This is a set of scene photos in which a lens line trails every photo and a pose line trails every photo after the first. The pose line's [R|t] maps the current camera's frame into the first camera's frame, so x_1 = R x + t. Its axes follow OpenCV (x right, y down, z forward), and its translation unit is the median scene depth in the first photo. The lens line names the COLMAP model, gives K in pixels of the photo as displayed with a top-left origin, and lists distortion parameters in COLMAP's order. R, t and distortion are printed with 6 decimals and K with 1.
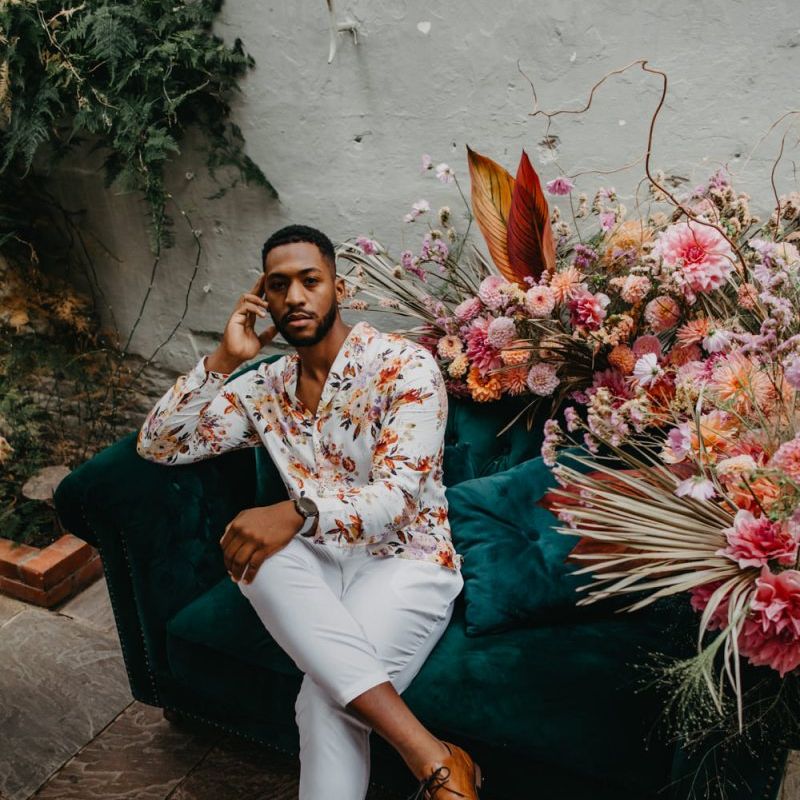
lens RADIAL K [[860.4, 0, 399.5], [0, 860.4, 552.5], [0, 0, 1]] dist [-0.047099, 0.047979]
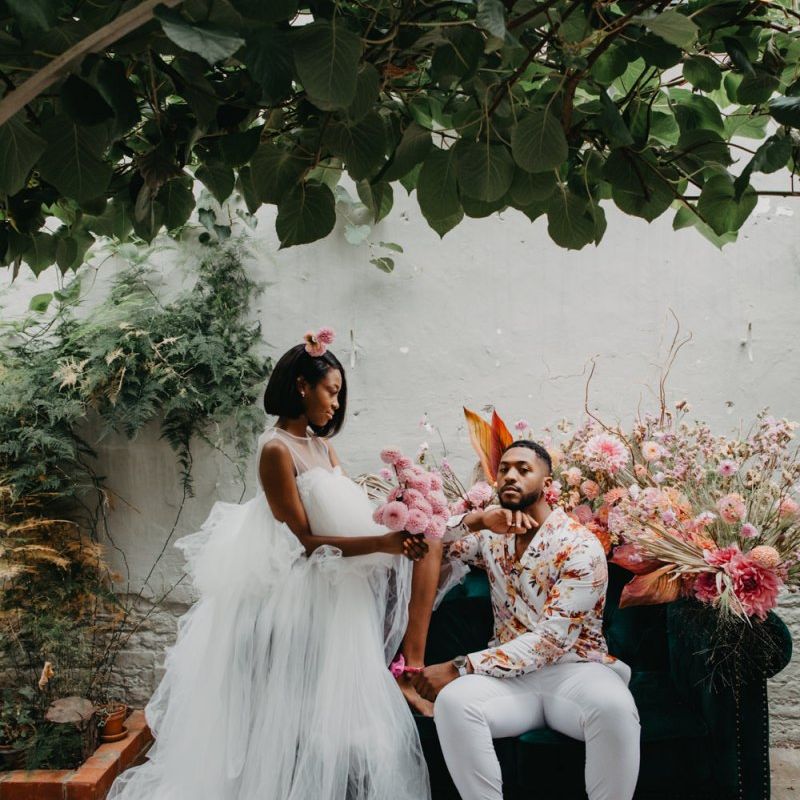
lens RADIAL K [[966.5, 0, 434.5], [0, 966.5, 359.1], [0, 0, 1]] dist [-0.036102, 0.036249]
pose [[0.908595, 0.007895, 0.417603, -0.691160], [0.222563, 0.836902, -0.500061, 0.351380], [-0.353441, 0.547296, 0.758648, -0.439818]]
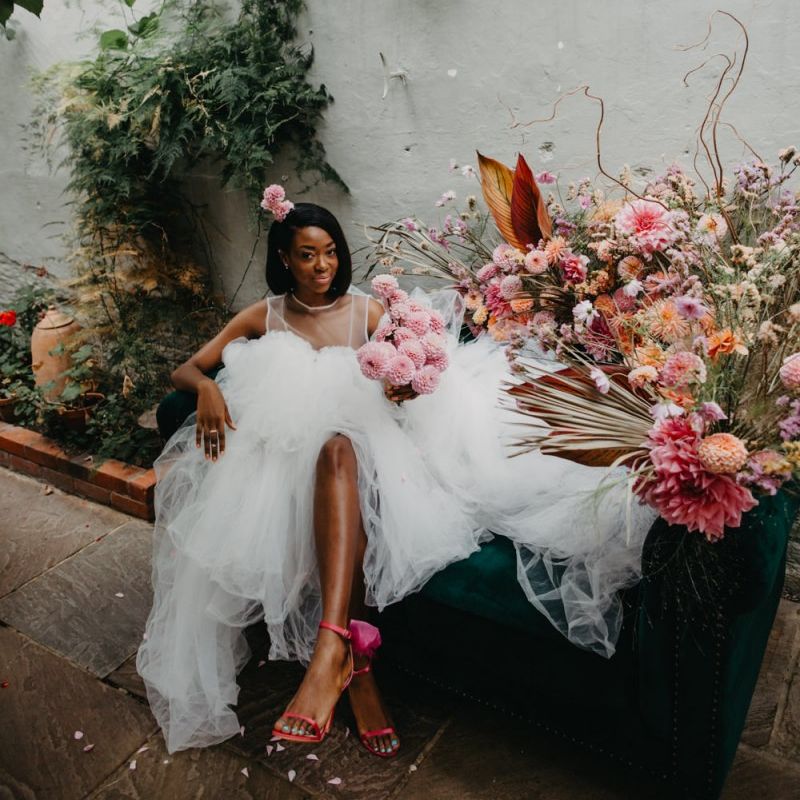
lens RADIAL K [[828.3, 0, 397.7], [0, 828.3, 278.2], [0, 0, 1]] dist [-0.048727, 0.035524]
pose [[0.991634, -0.010159, -0.128680, 0.106931], [-0.027473, 0.957446, -0.287301, 0.081411], [0.126123, 0.288433, 0.949157, -0.172453]]
